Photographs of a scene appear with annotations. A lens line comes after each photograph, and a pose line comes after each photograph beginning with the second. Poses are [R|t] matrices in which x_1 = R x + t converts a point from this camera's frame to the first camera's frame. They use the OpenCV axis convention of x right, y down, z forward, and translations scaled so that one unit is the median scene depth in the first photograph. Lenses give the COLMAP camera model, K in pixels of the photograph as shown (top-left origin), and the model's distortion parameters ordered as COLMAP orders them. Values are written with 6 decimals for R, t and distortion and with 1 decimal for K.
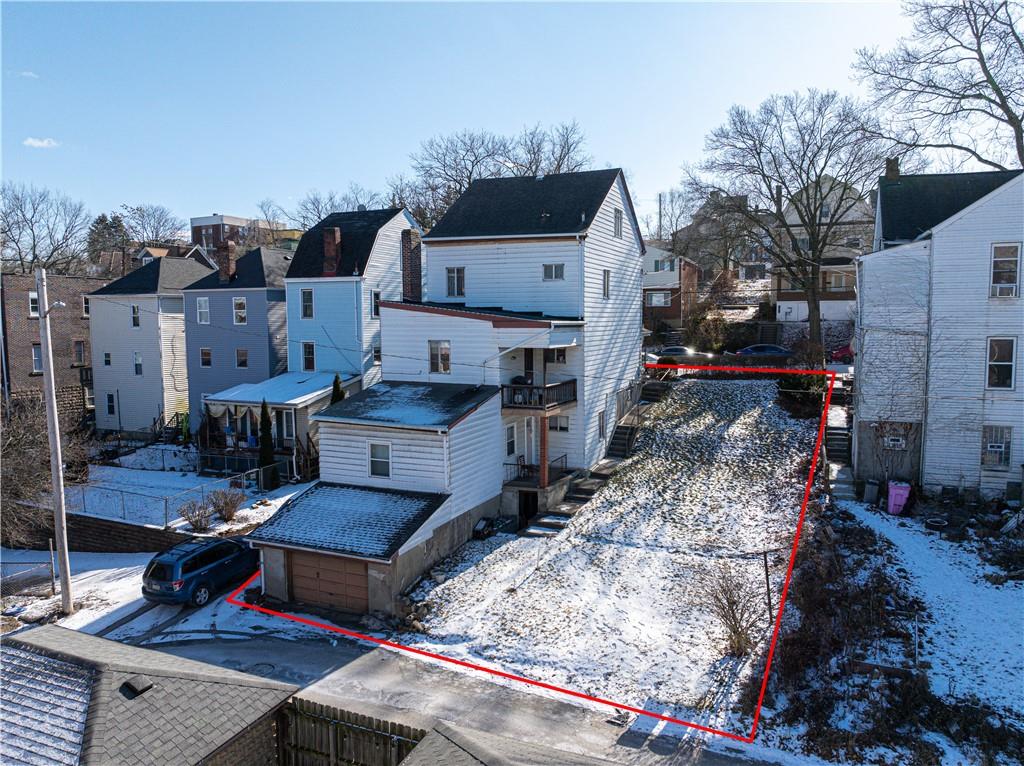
lens RADIAL K [[723.9, 0, 502.2], [0, 723.9, 381.5], [0, 0, 1]] dist [-0.040077, 0.004607]
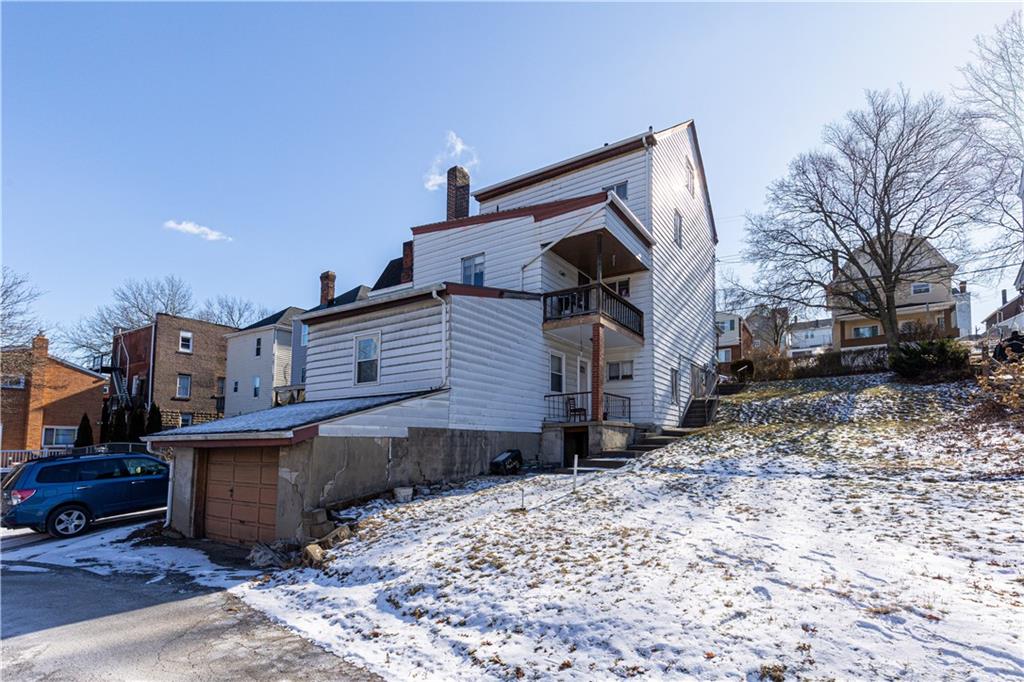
lens RADIAL K [[481.3, 0, 518.5], [0, 481.3, 419.9], [0, 0, 1]] dist [0.009032, -0.000213]
pose [[0.987951, 0.006481, -0.154634, 0.058685], [-0.030254, 0.987936, -0.151882, 0.239594], [0.151784, 0.154730, 0.976228, 0.555329]]
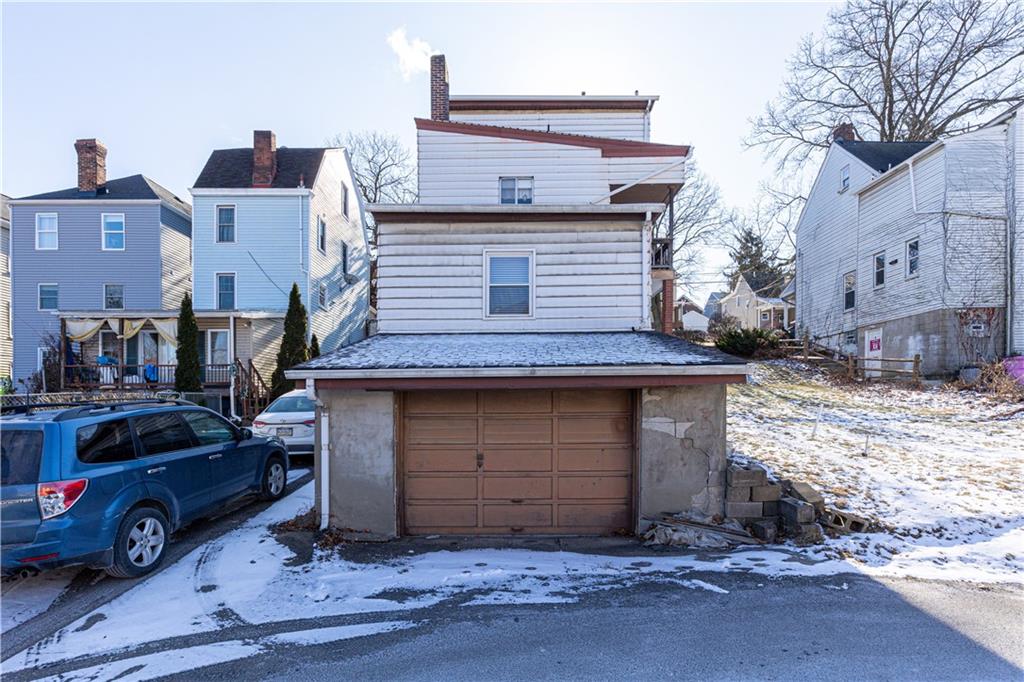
lens RADIAL K [[476.8, 0, 491.6], [0, 476.8, 426.9], [0, 0, 1]] dist [0.003532, 0.000082]
pose [[0.918167, -0.001549, 0.396191, -0.330793], [0.031649, 0.997083, -0.069447, 0.245257], [-0.394928, 0.076303, 0.915538, 0.674552]]
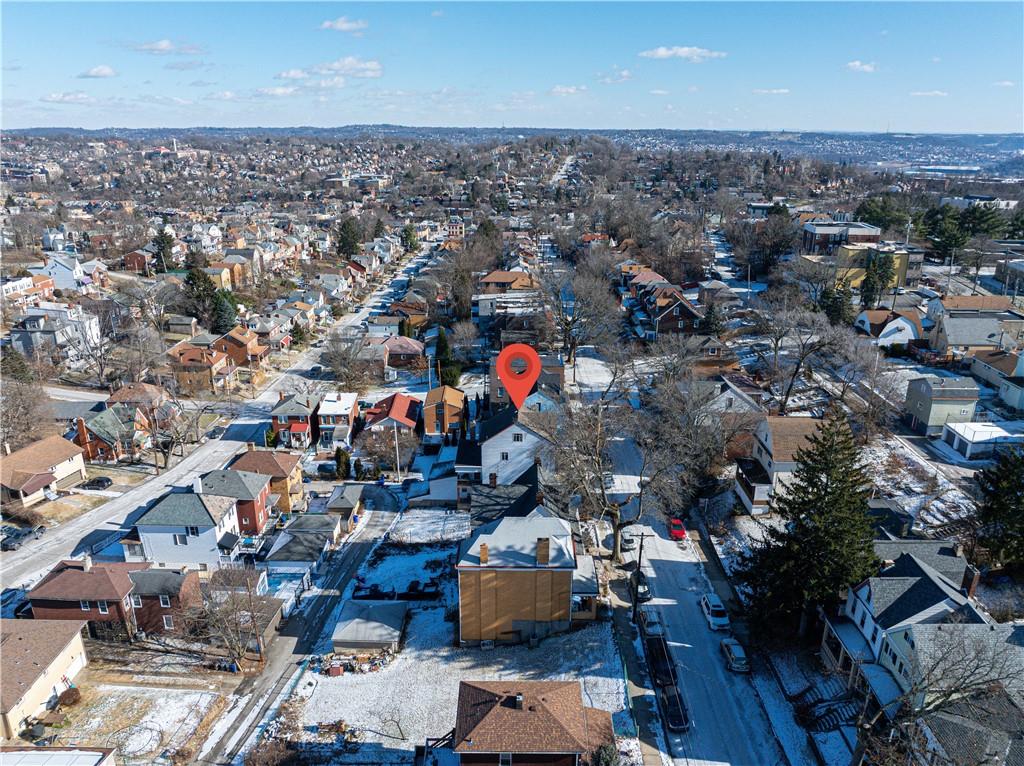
lens RADIAL K [[719.1, 0, 512.0], [0, 719.1, 383.0], [0, 0, 1]] dist [-0.030532, -0.000763]
pose [[0.398924, 0.320868, -0.859013, 3.501402], [-0.087634, 0.945833, 0.312601, -1.808696], [0.912787, -0.049426, 0.405434, -0.289649]]
